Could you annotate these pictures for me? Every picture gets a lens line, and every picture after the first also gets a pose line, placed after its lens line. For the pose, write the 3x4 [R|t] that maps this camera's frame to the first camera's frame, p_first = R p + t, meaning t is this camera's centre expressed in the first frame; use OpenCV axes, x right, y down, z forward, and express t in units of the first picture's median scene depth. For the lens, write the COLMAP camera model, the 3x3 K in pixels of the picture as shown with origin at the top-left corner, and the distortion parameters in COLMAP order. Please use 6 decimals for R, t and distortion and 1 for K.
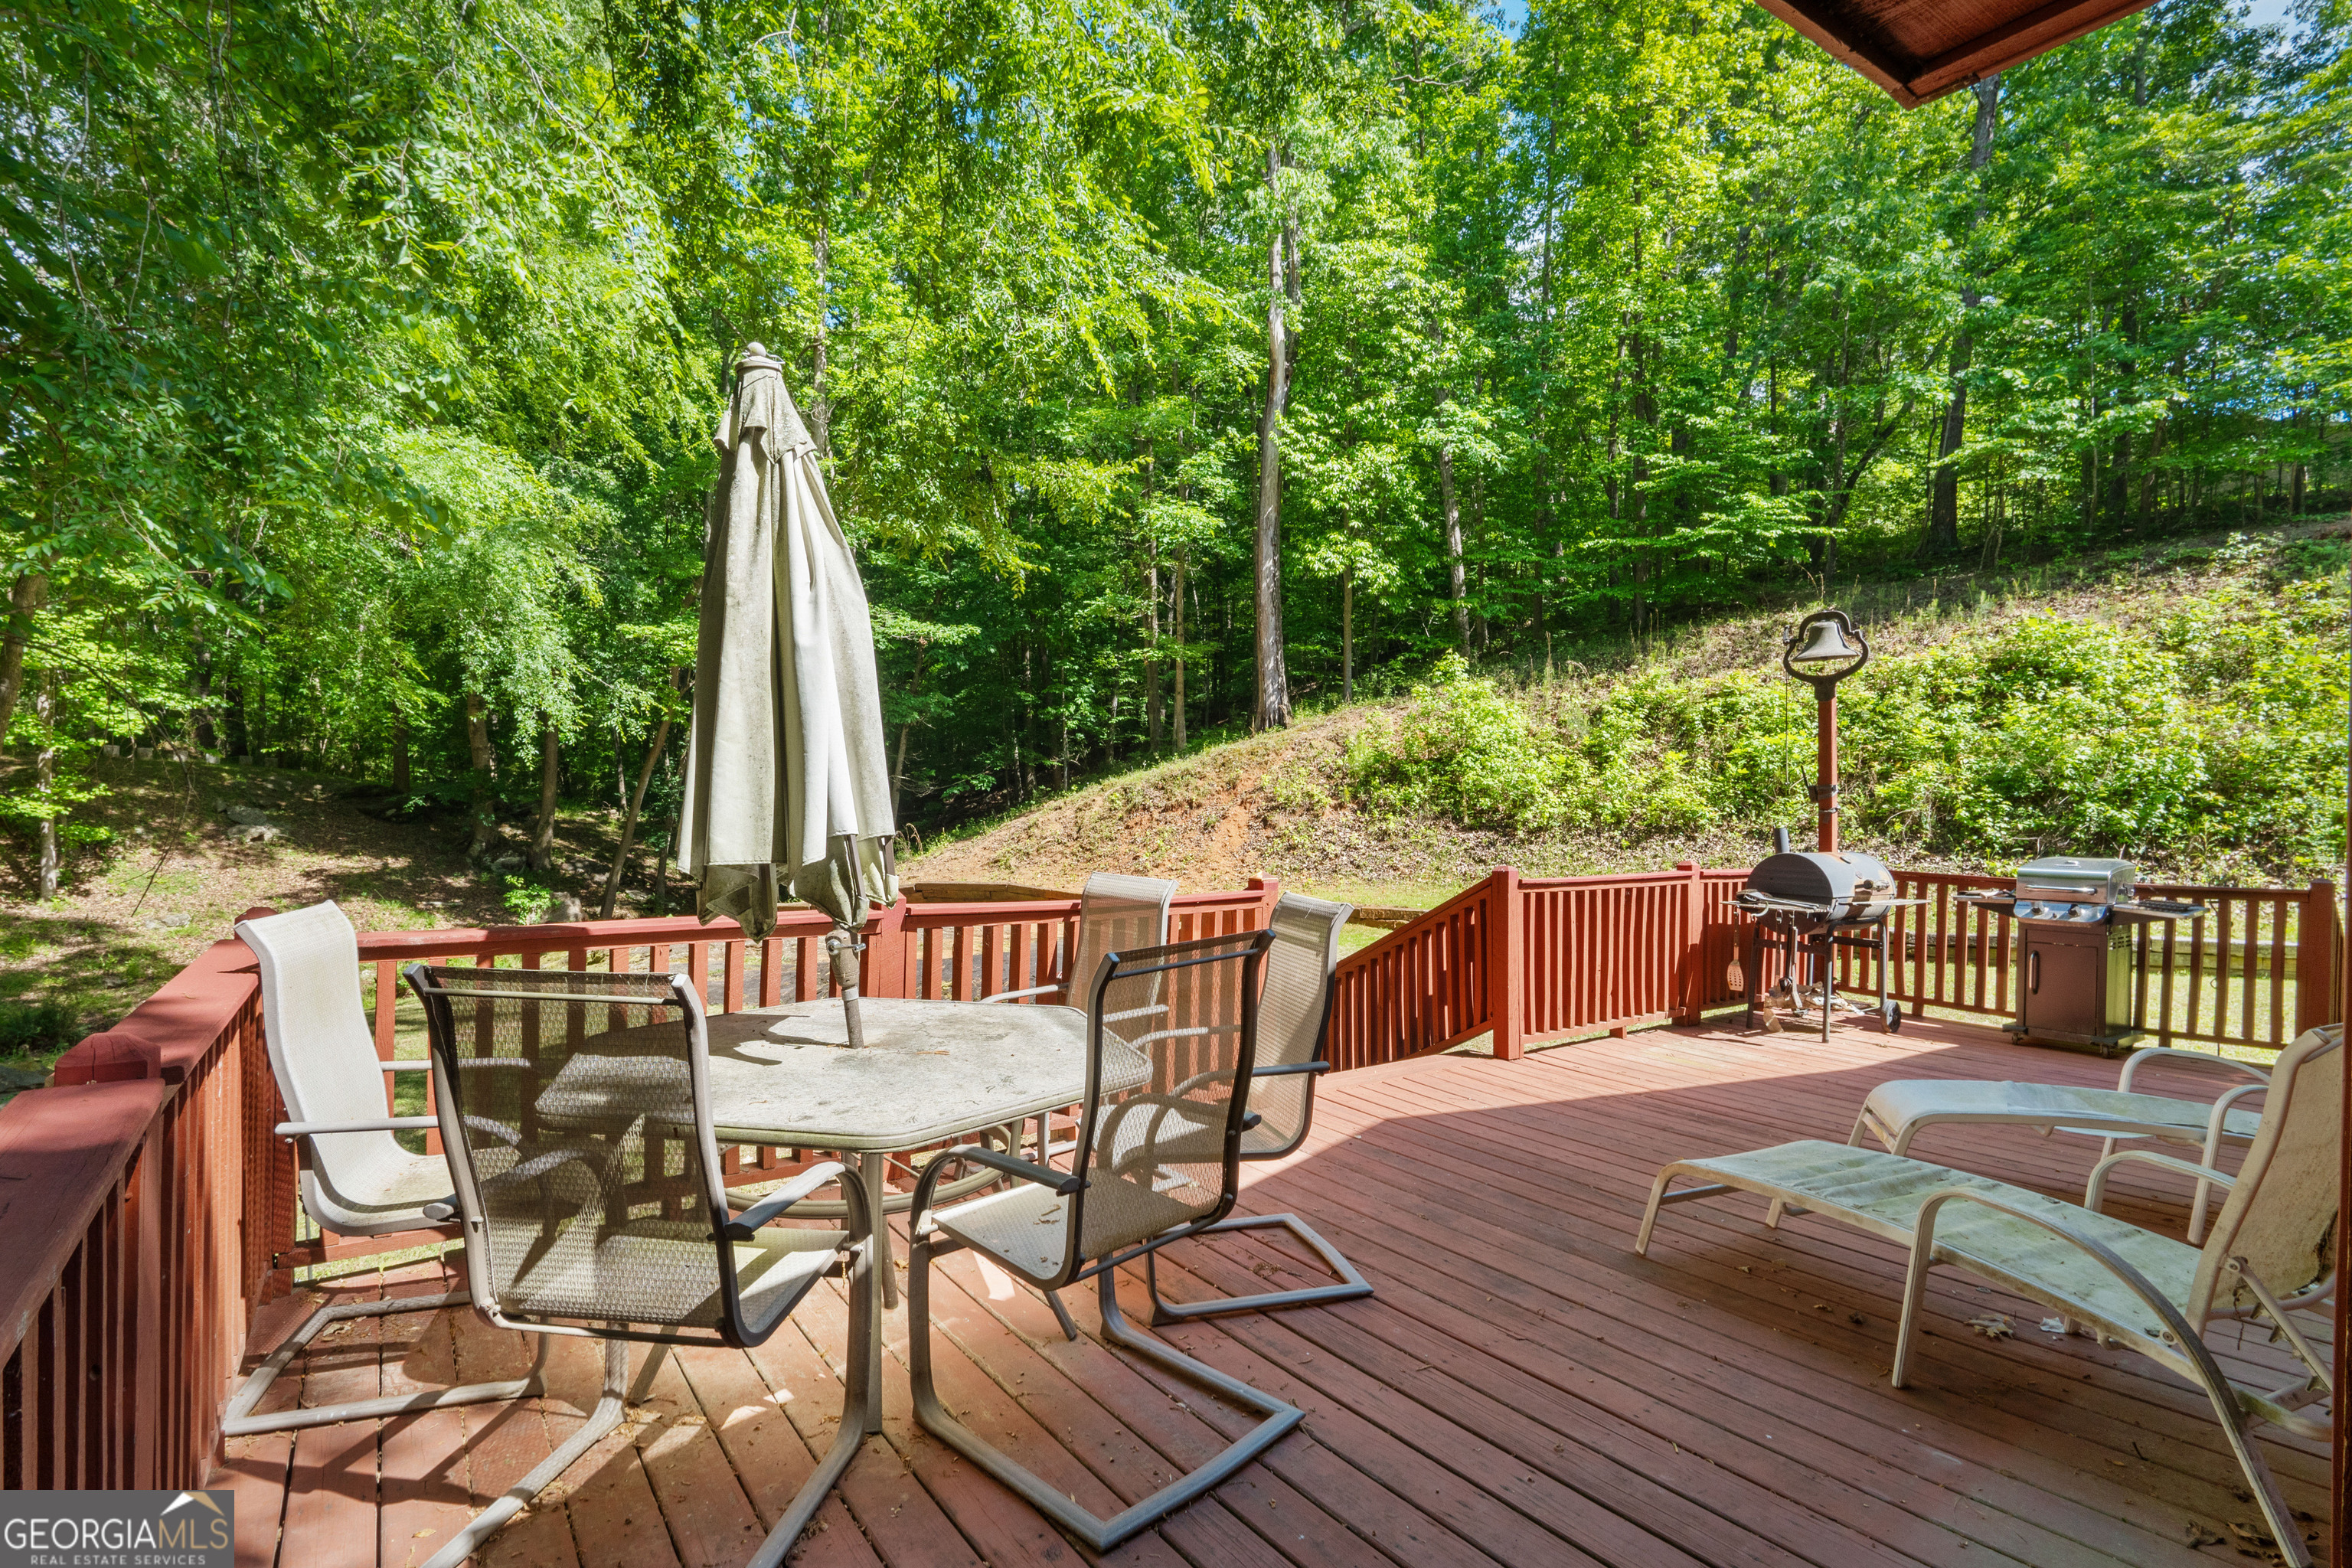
lens RADIAL K [[1115.5, 0, 1181.1], [0, 1115.5, 831.3], [0, 0, 1]] dist [-0.002848, -0.000166]
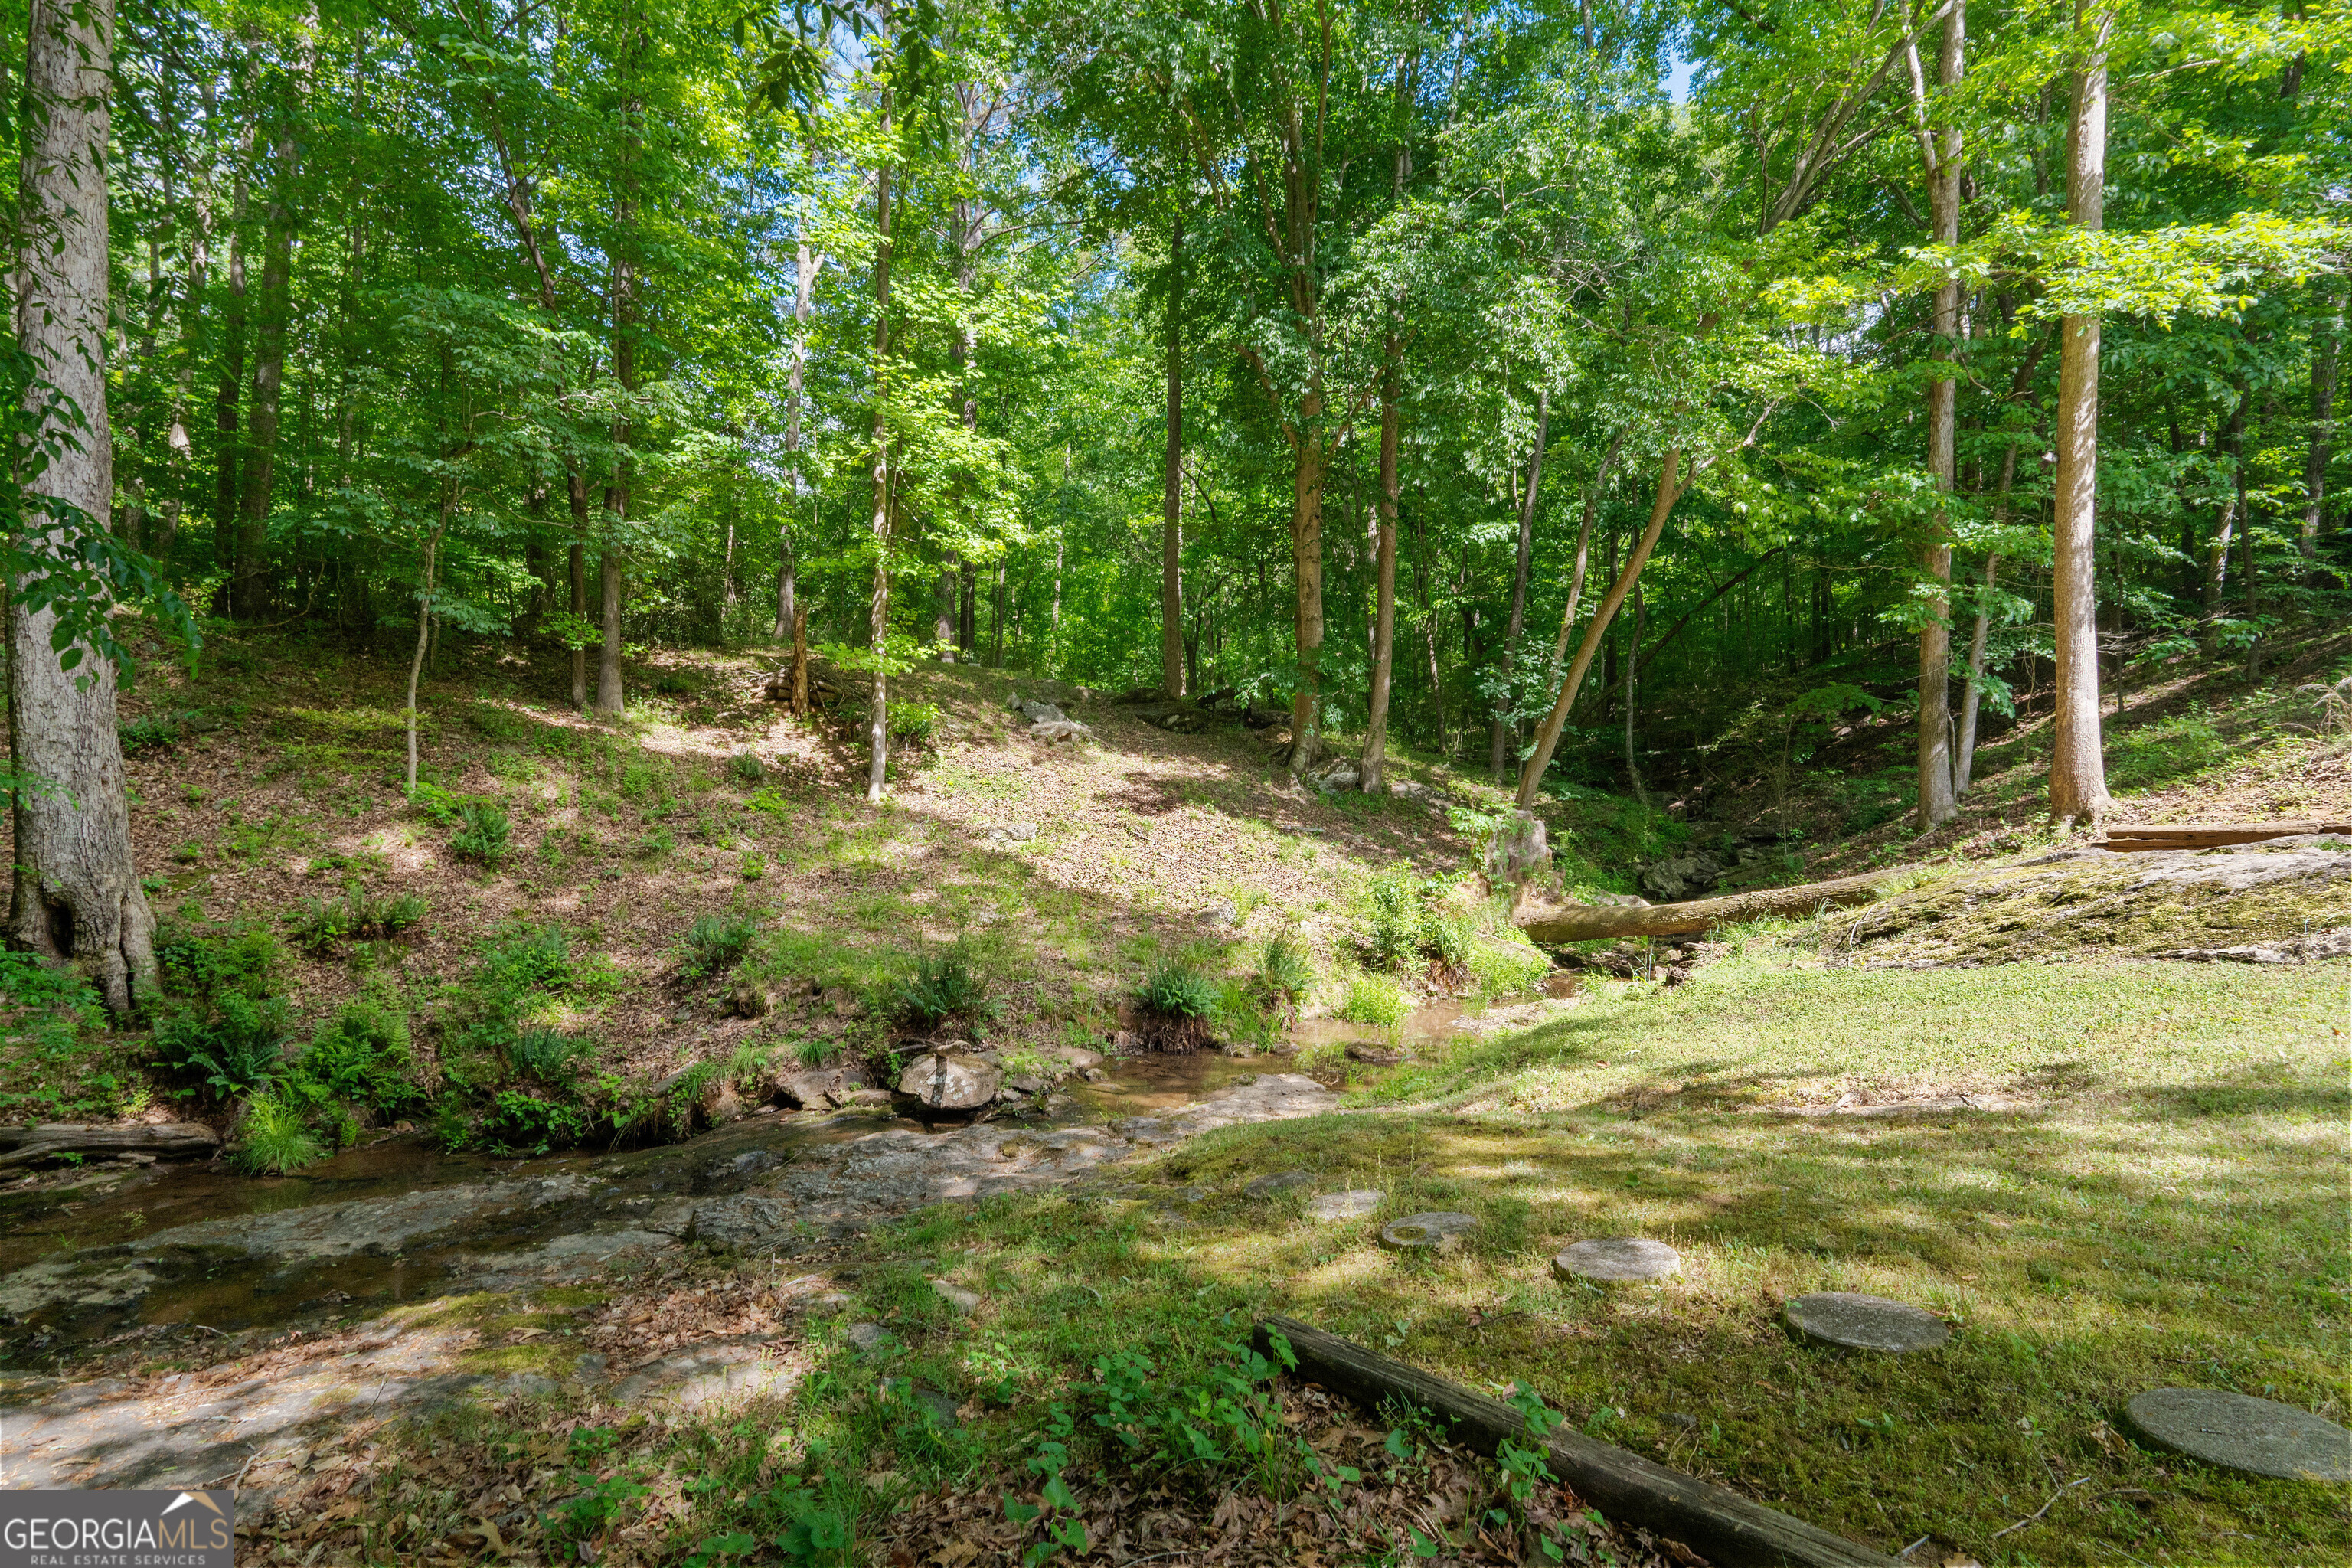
lens RADIAL K [[1096.6, 0, 1157.4], [0, 1096.6, 794.8], [0, 0, 1]] dist [-0.001917, 0.000333]
pose [[0.895268, 0.032679, -0.444328, -0.580143], [-0.033949, 0.999411, 0.005101, 0.057633], [0.444233, 0.010518, 0.895850, 0.470688]]
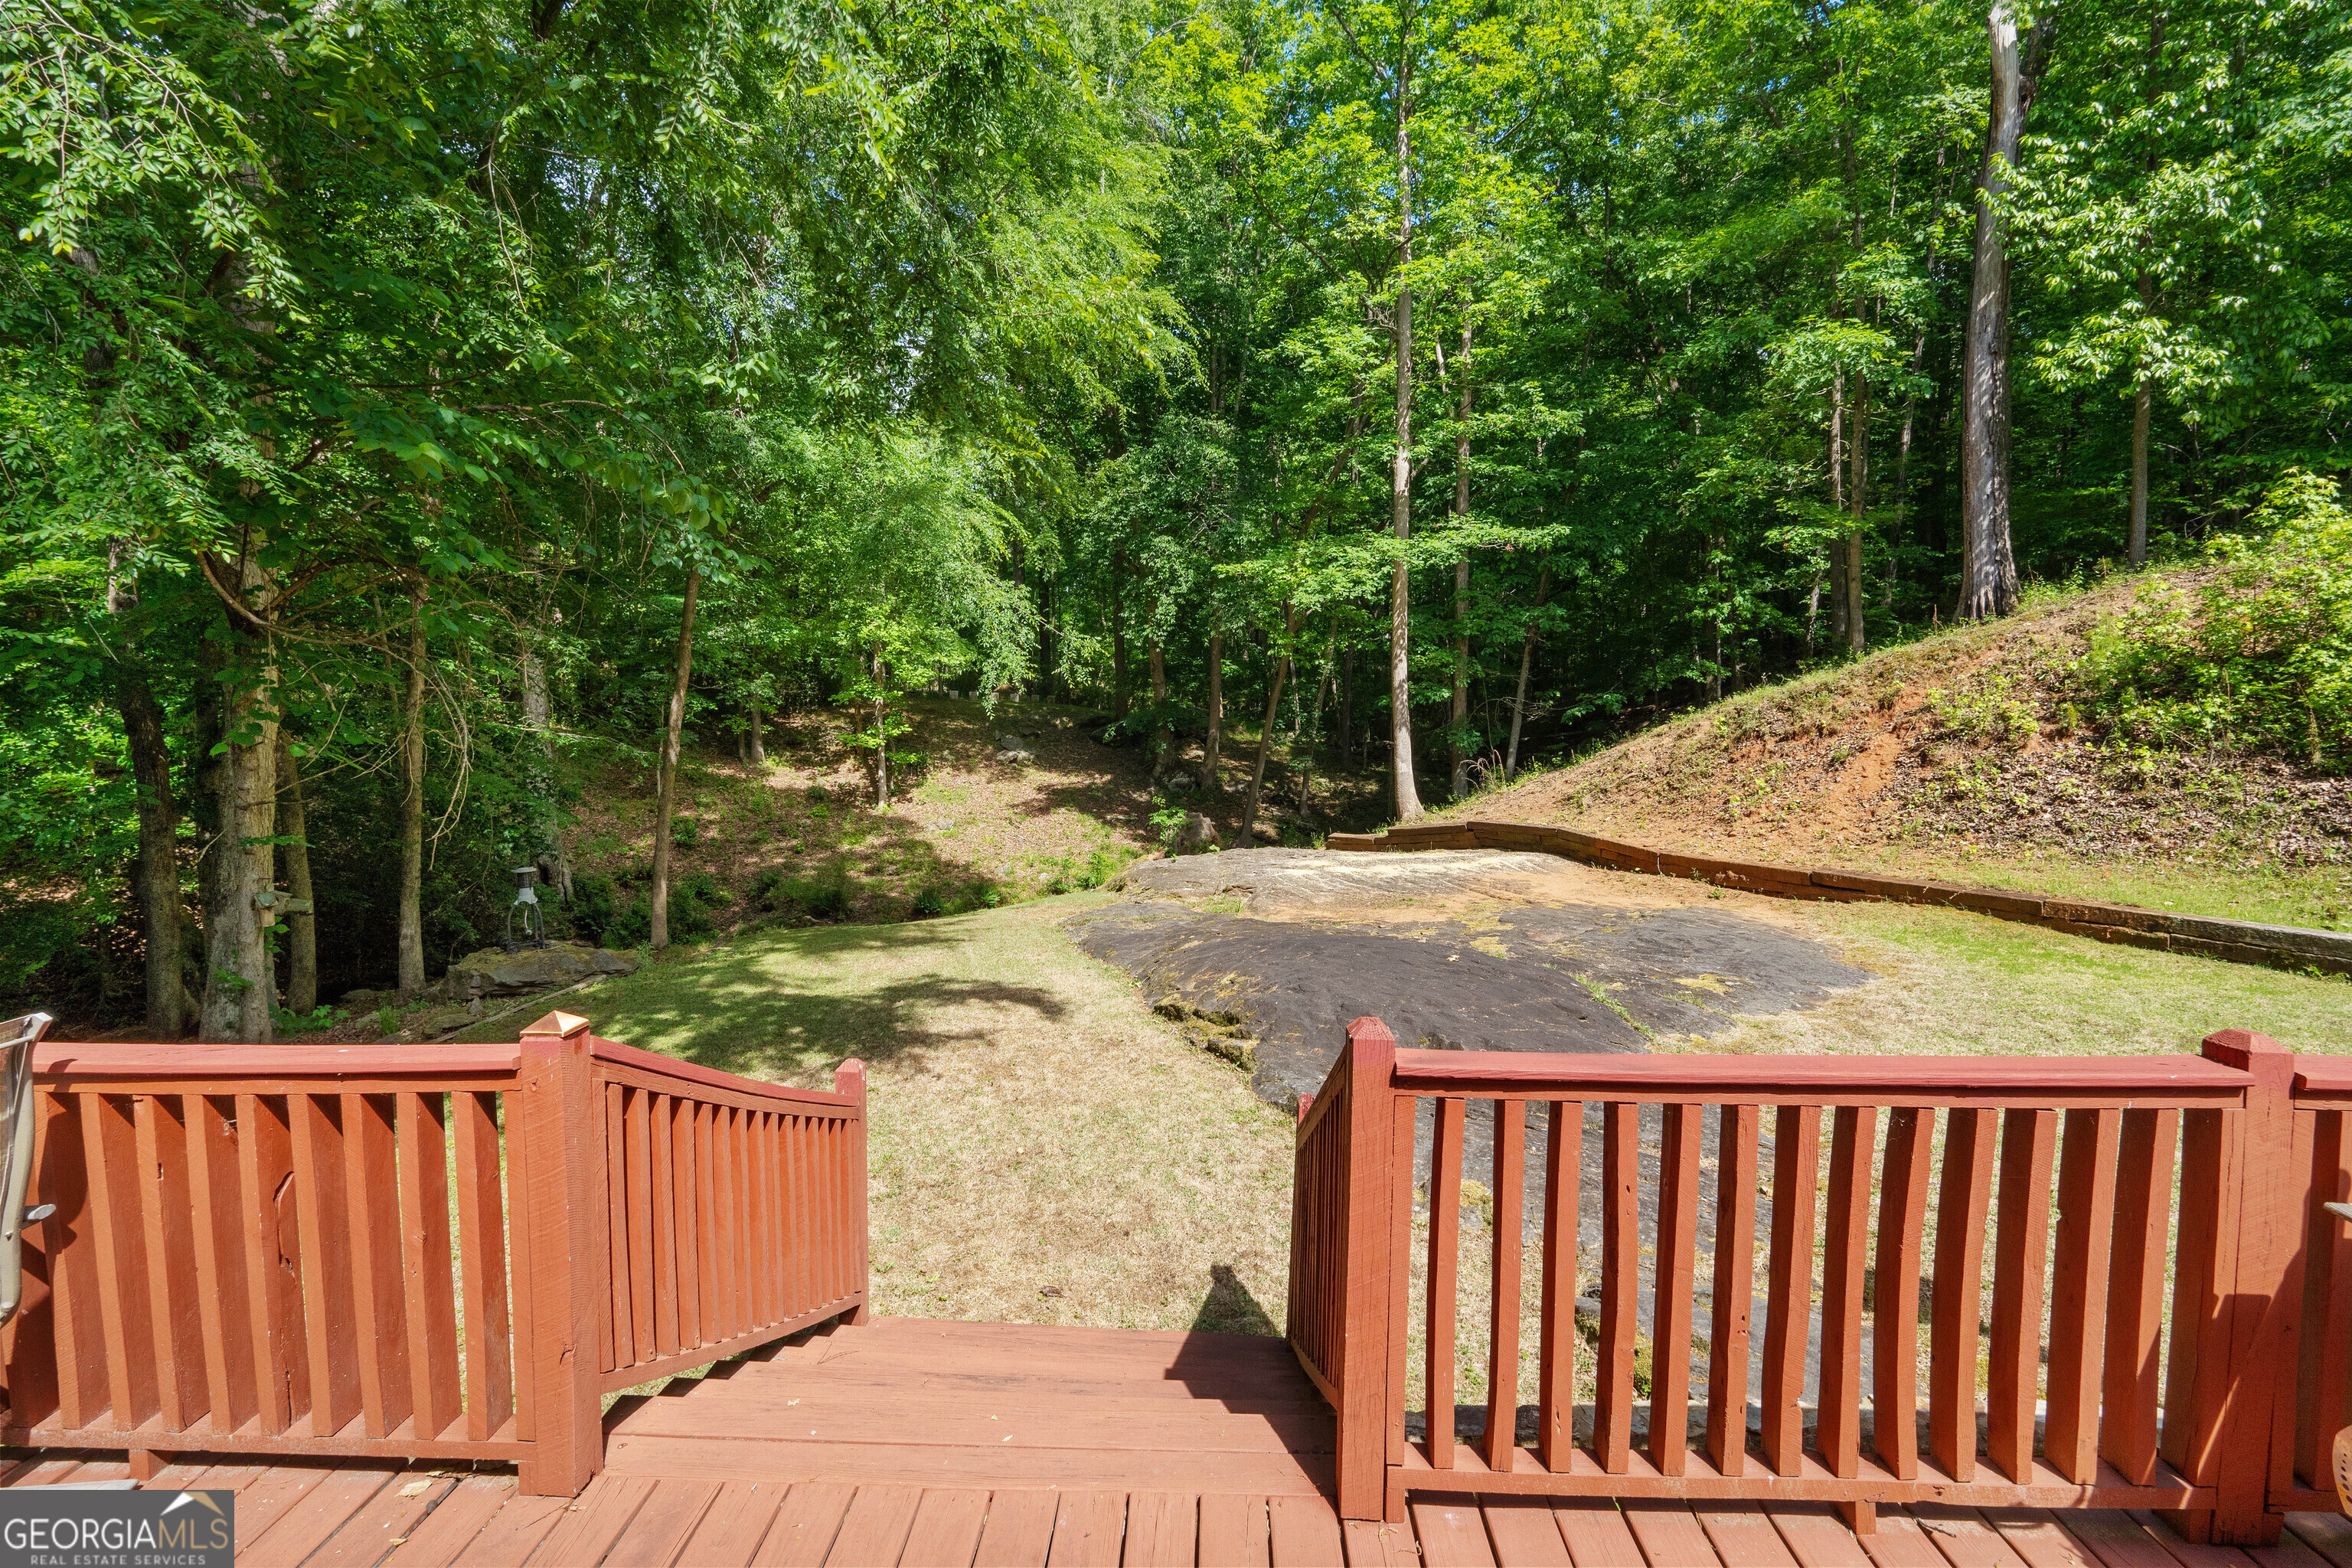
lens RADIAL K [[1096.6, 0, 1157.4], [0, 1096.6, 794.8], [0, 0, 1]] dist [-0.001917, 0.000333]
pose [[0.794857, 0.026137, -0.606233, 0.094758], [0.002502, 0.998922, 0.046347, -0.015304], [0.606791, -0.038356, 0.793935, 0.130124]]
